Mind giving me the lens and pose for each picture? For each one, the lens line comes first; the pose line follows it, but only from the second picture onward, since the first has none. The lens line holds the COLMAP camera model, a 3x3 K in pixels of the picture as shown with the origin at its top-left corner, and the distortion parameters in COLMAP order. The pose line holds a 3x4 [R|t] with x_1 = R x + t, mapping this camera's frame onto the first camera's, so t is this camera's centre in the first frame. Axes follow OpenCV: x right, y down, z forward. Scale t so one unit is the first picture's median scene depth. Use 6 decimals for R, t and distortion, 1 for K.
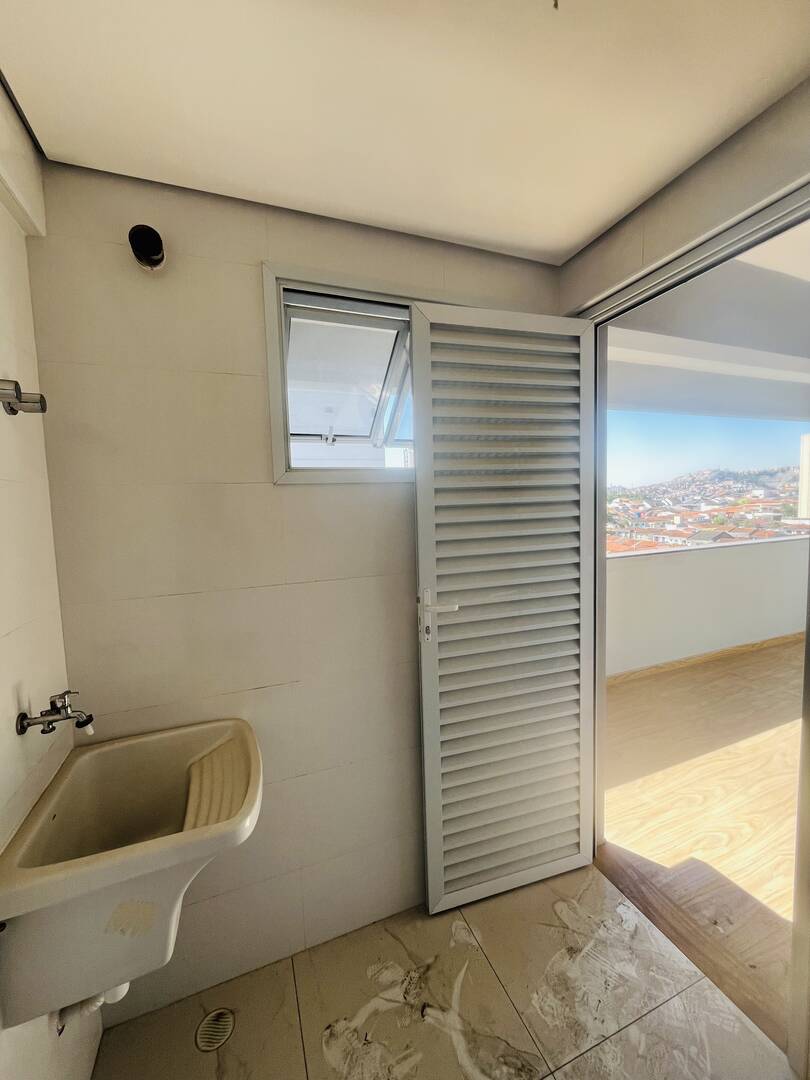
lens RADIAL K [[437.9, 0, 405.6], [0, 437.9, 539.5], [0, 0, 1]] dist [-0.000324, 0.000340]
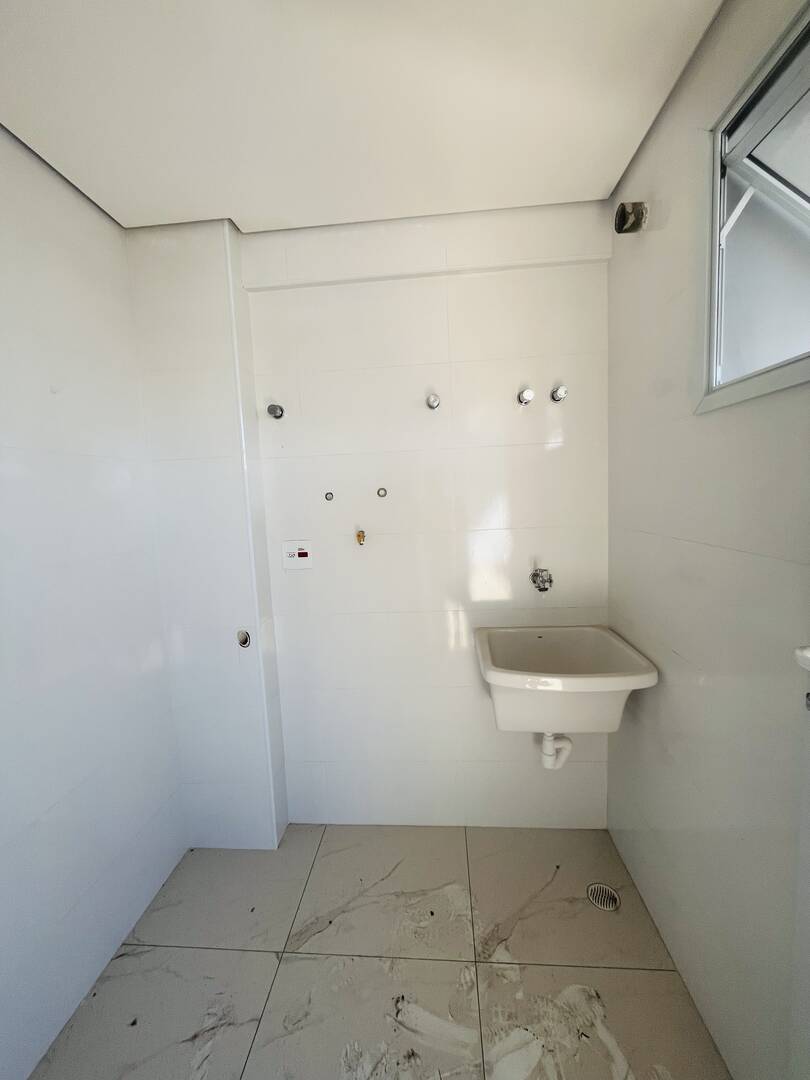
lens RADIAL K [[437.9, 0, 405.6], [0, 437.9, 539.5], [0, 0, 1]] dist [-0.000324, 0.000340]
pose [[-0.436548, 0.139805, -0.888752, 0.748836], [-0.013776, 0.986698, 0.161979, -0.026575], [0.899576, 0.082955, -0.428815, 0.981553]]
